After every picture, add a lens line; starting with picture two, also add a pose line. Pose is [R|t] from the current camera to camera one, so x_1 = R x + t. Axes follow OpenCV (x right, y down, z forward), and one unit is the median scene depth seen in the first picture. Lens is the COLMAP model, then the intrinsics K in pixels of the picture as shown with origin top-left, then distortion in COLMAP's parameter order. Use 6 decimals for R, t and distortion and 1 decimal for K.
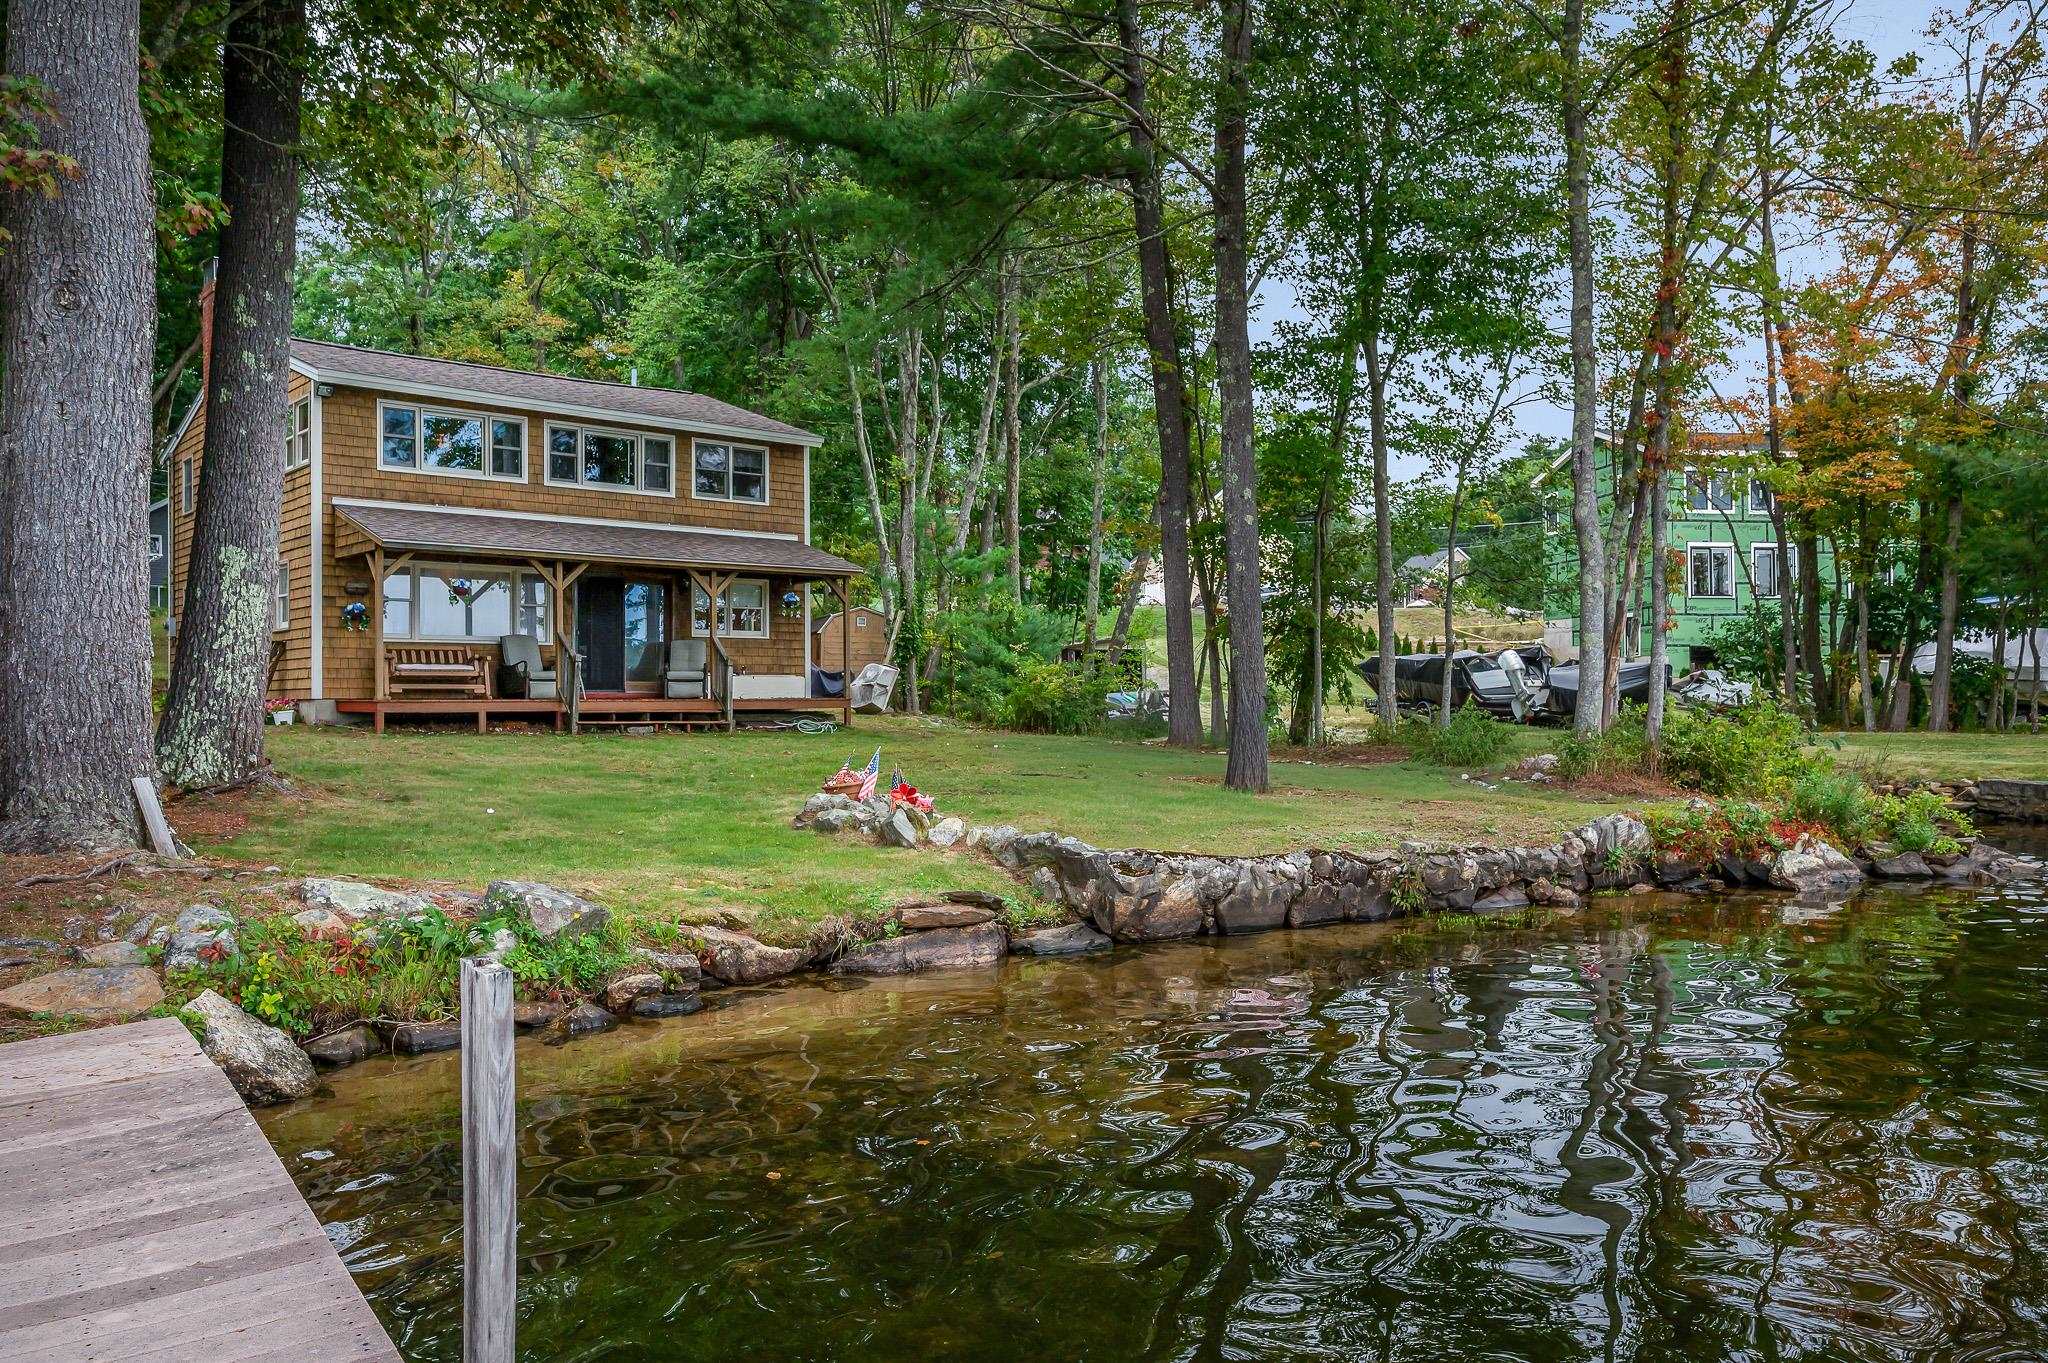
lens RADIAL K [[1399.2, 0, 1026.0], [0, 1399.2, 682.7], [0, 0, 1]] dist [-0.000478, -0.000080]
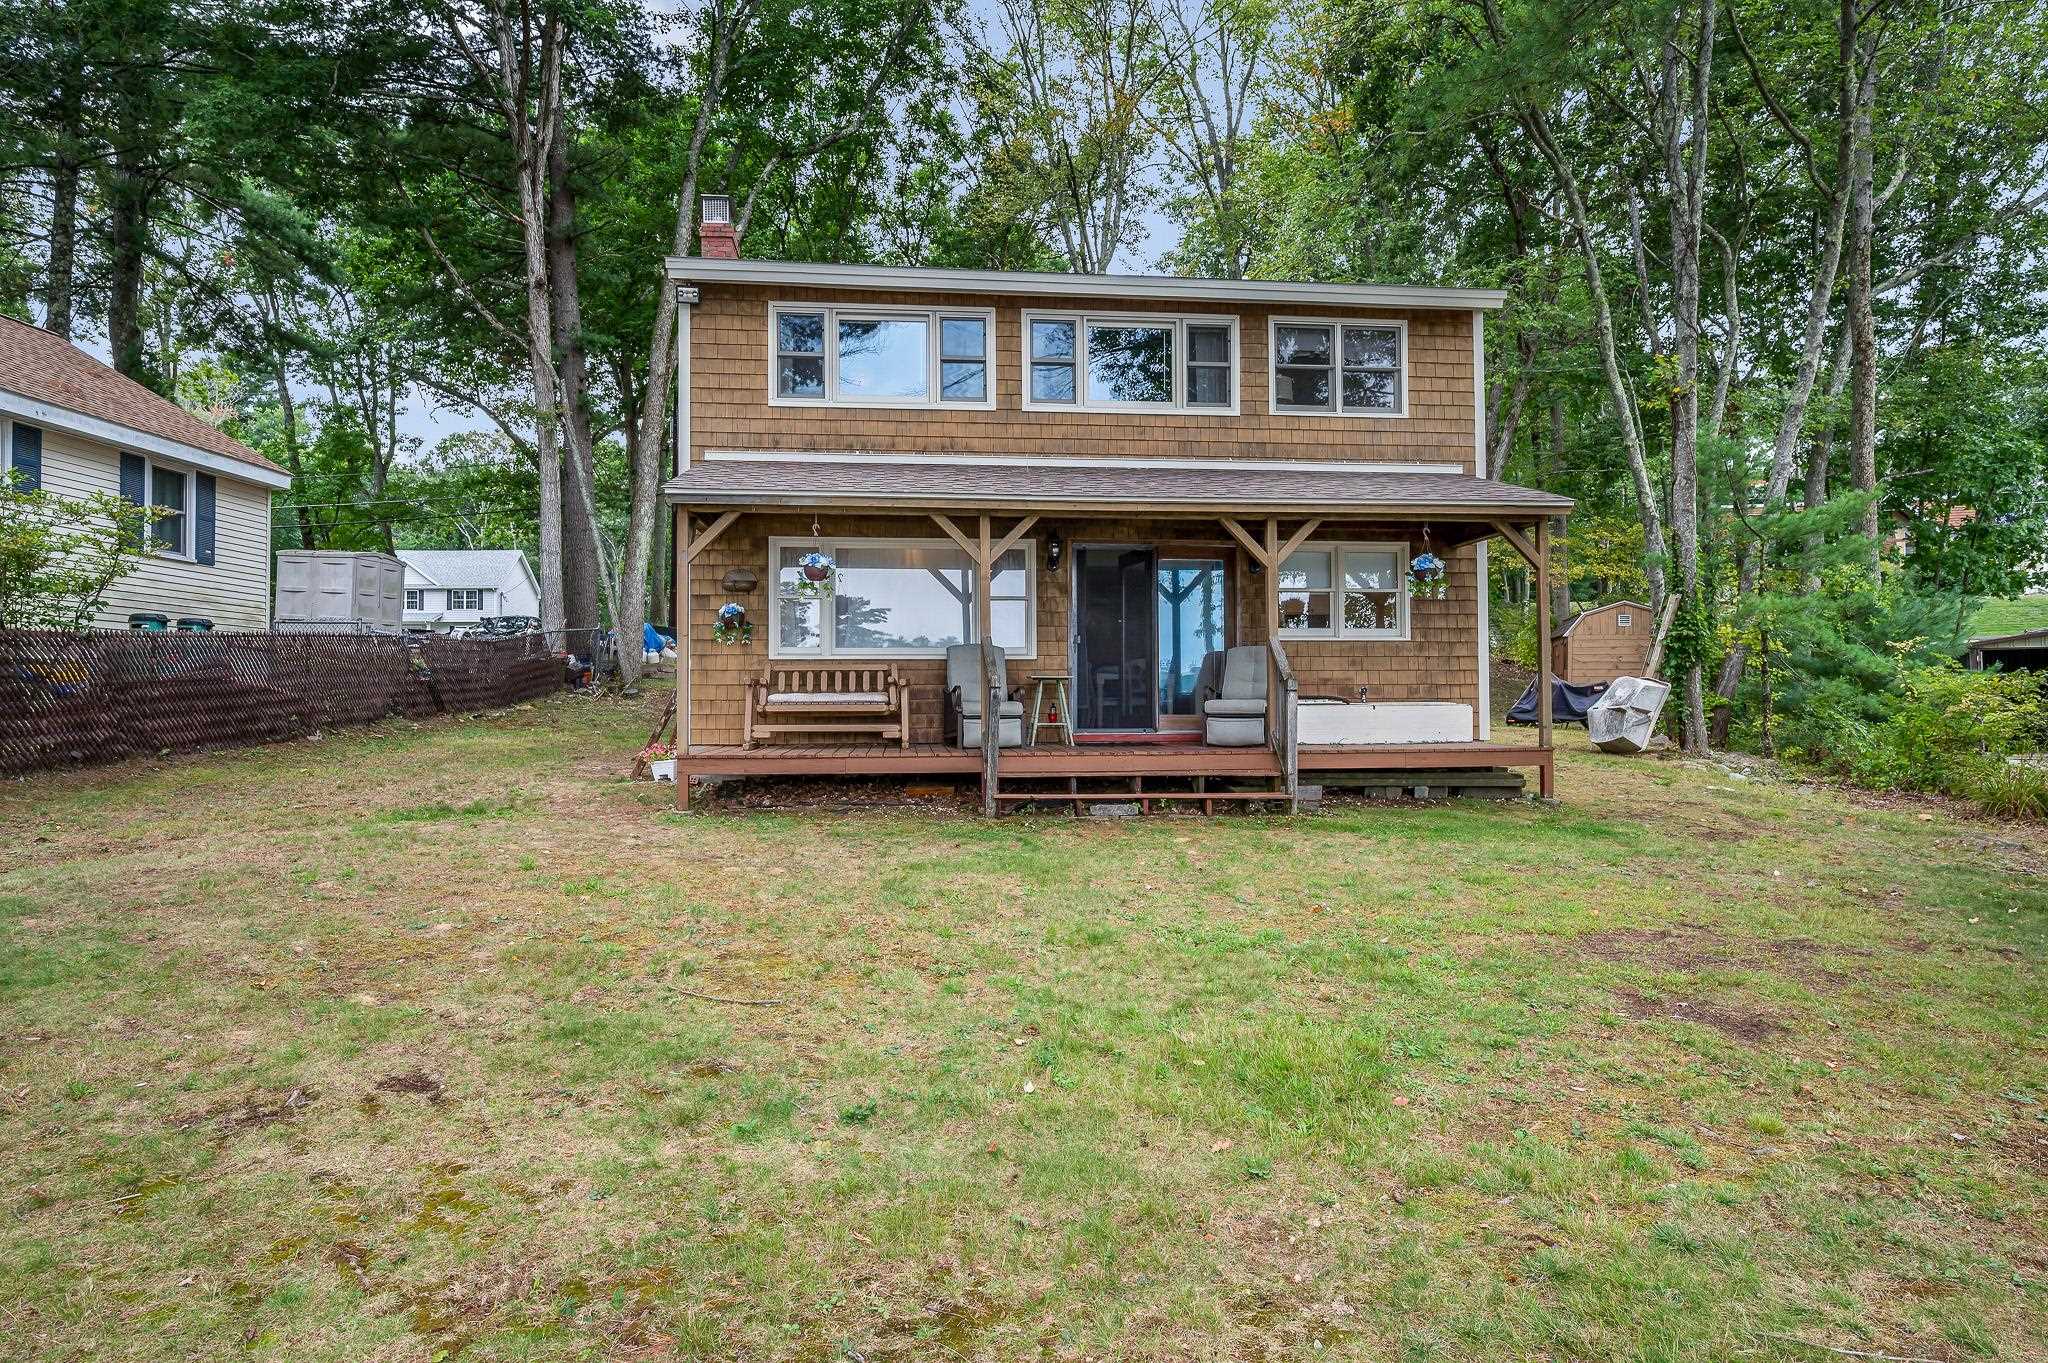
lens RADIAL K [[1149.6, 0, 1033.1], [0, 1149.6, 683.9], [0, 0, 1]] dist [0.002625, -0.000614]
pose [[0.818762, -0.009581, -0.574053, -0.036077], [0.006844, 0.999953, -0.006928, -0.011289], [0.574092, 0.001744, 0.818789, 0.533108]]
